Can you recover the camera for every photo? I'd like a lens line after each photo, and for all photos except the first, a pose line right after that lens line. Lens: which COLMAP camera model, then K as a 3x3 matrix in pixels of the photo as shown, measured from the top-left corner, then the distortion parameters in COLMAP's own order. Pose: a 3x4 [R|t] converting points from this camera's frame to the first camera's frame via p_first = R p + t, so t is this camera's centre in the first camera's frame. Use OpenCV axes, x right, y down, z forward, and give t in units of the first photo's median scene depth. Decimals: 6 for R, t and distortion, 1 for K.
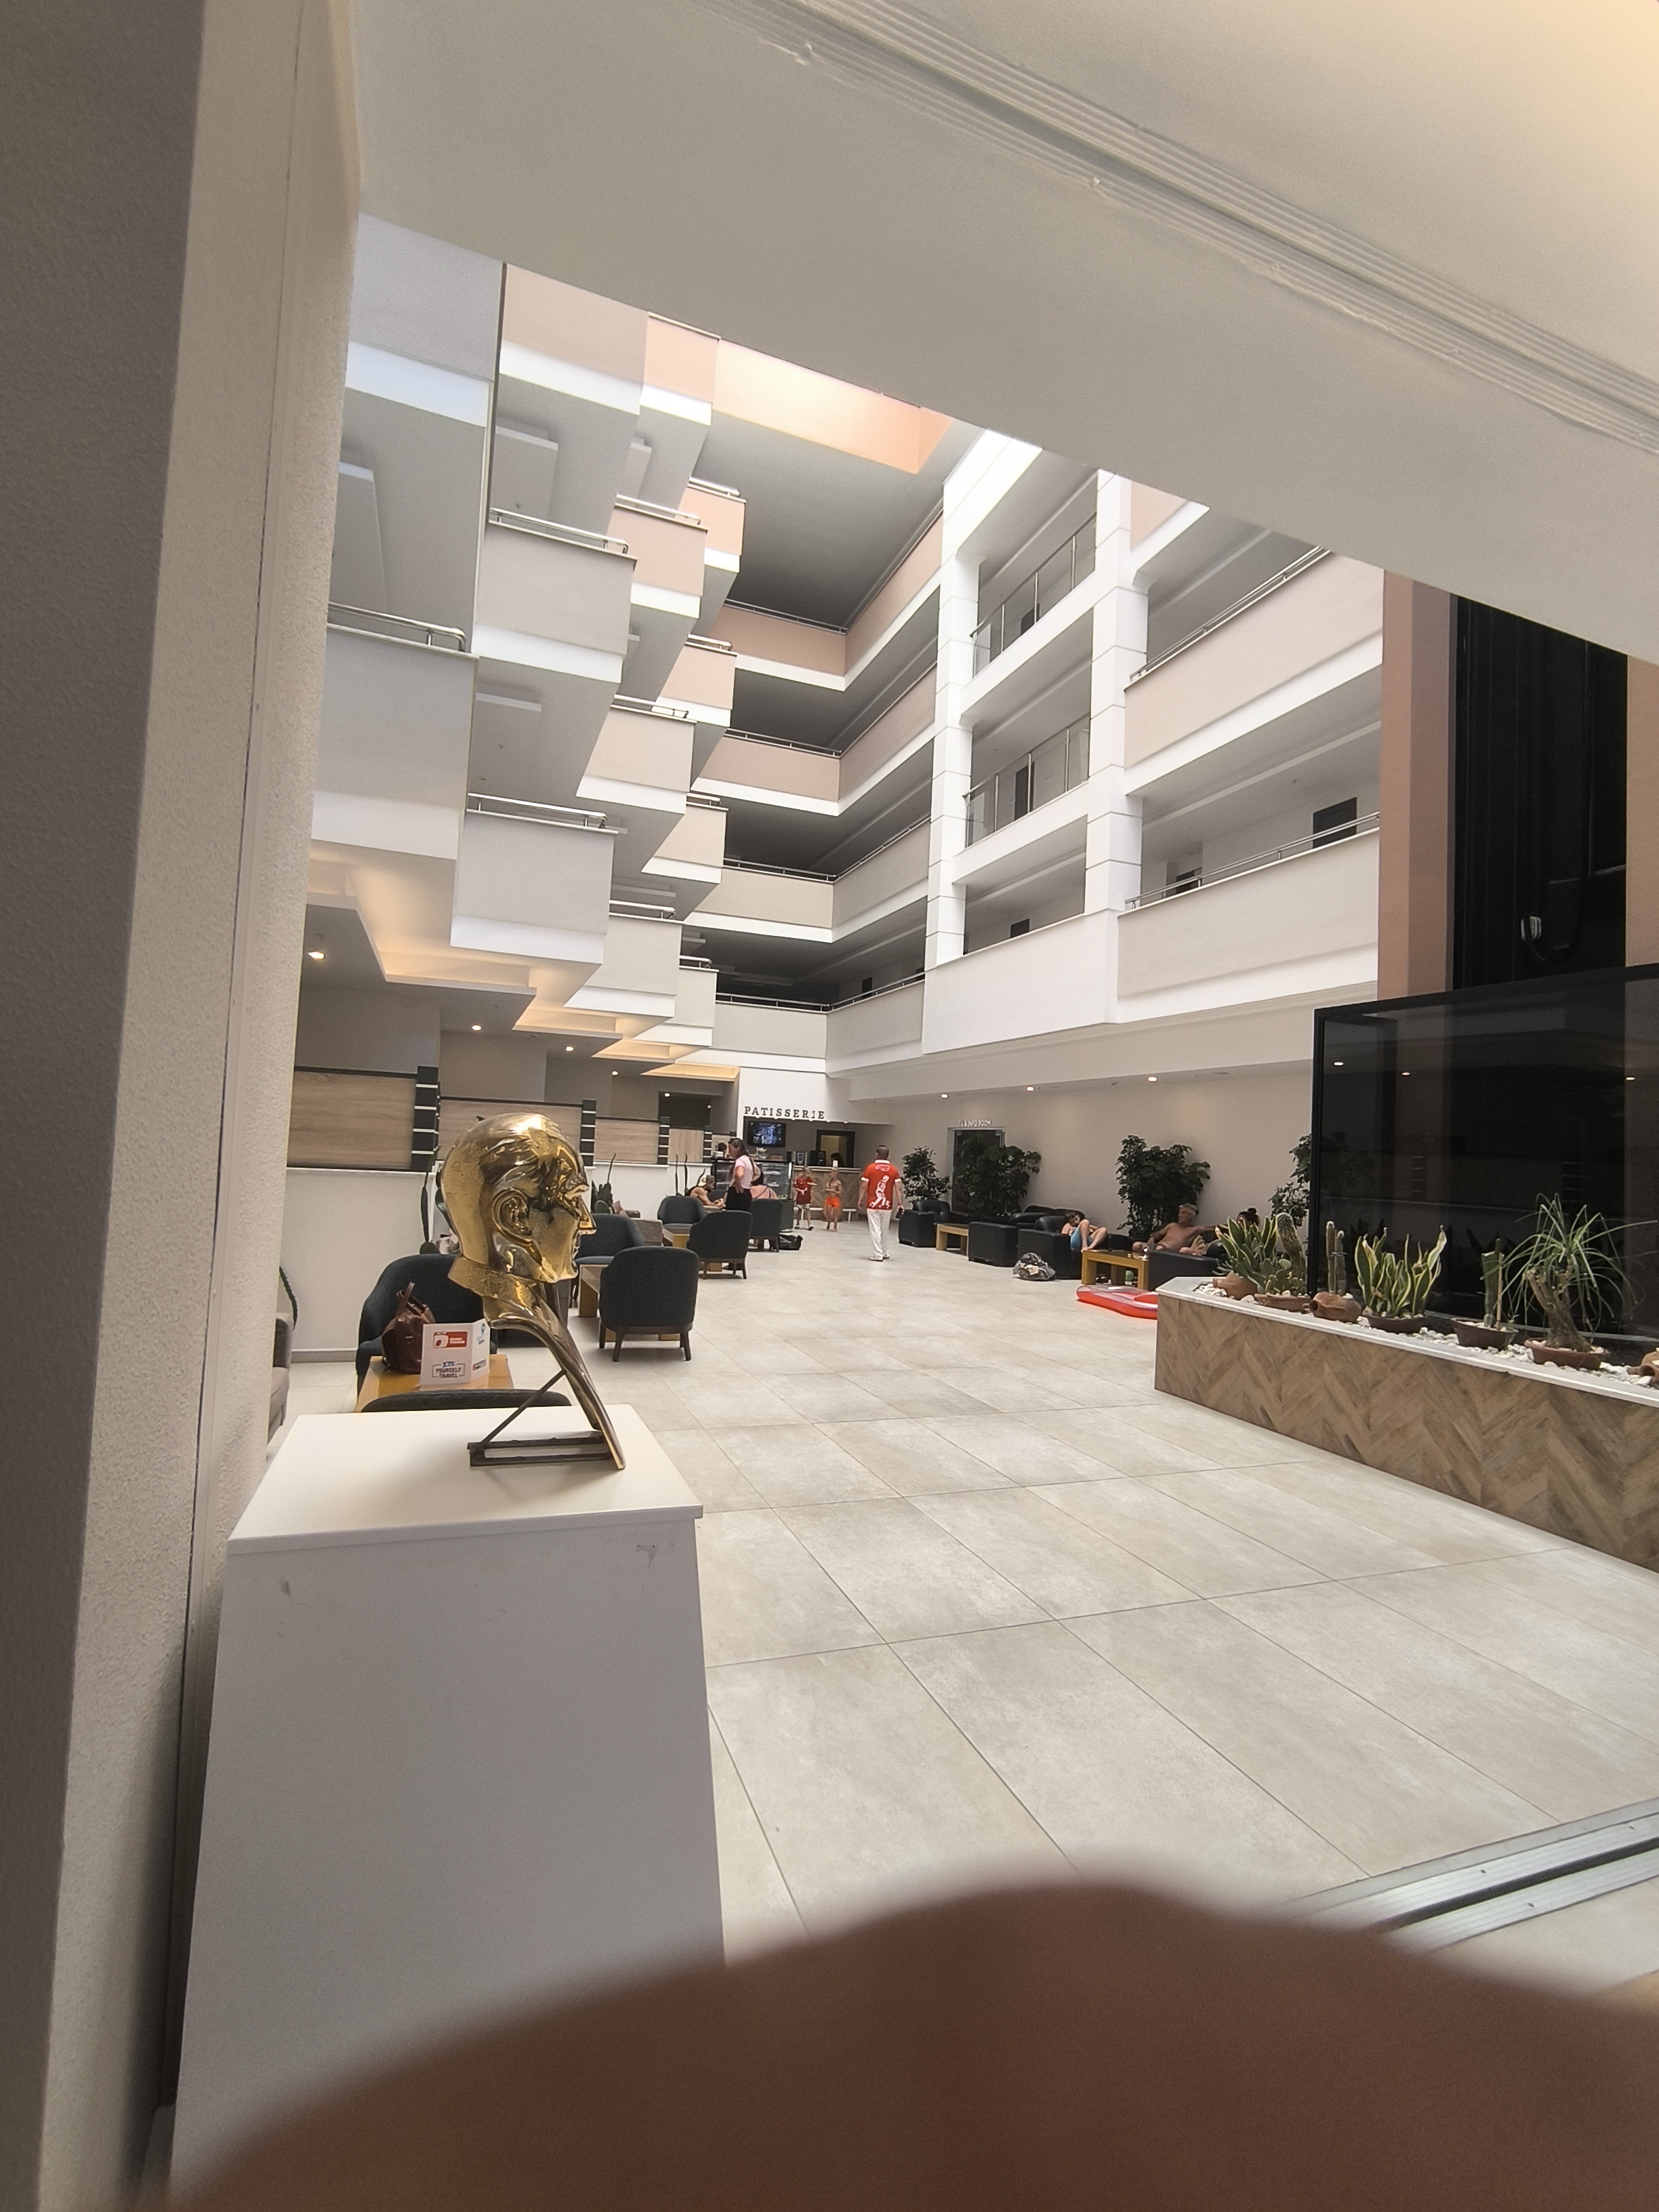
lens RADIAL K [[998.7, 0, 829.5], [0, 998.7, 1106.0], [0, 0, 1]] dist [-0.028222, 0.020262]
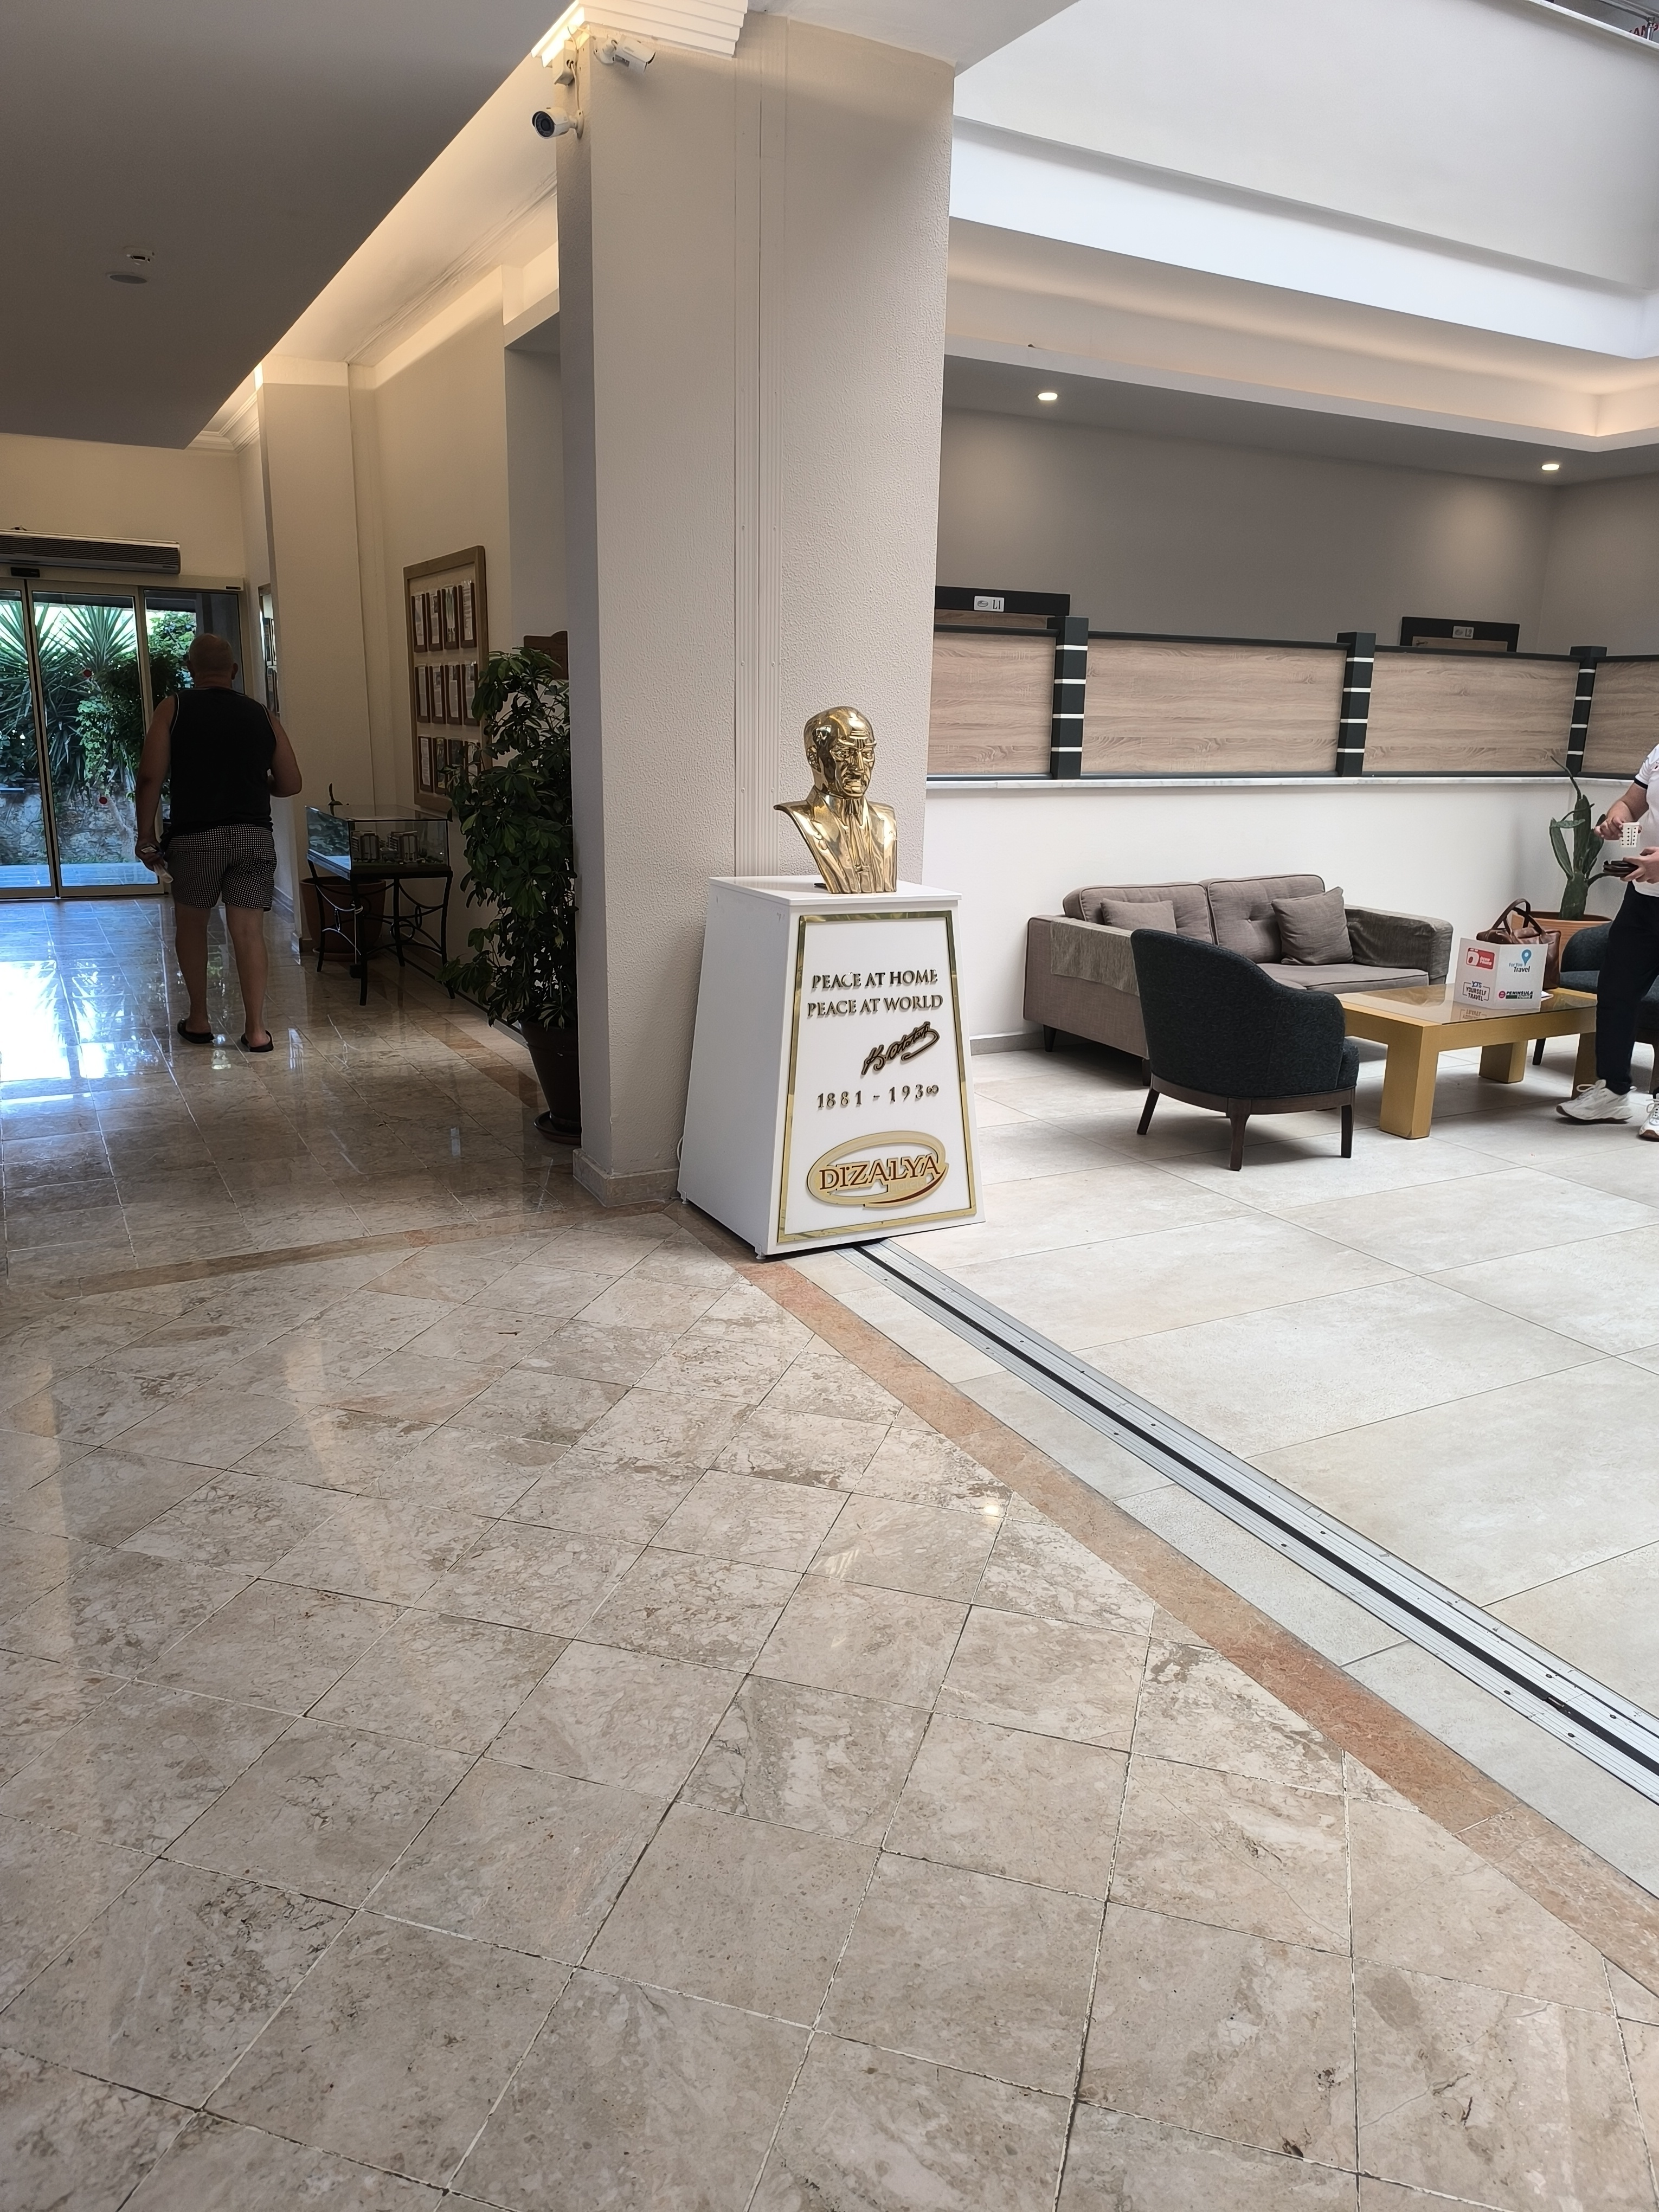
lens RADIAL K [[1507.8, 0, 829.5], [0, 1507.8, 1106.0], [0, 0, 1]] dist [-0.005694, -0.003515]
pose [[0.123342, 0.207291, -0.970473, 1.434050], [0.042255, 0.975956, 0.213833, 0.069976], [0.991464, -0.067382, 0.111618, 0.336914]]
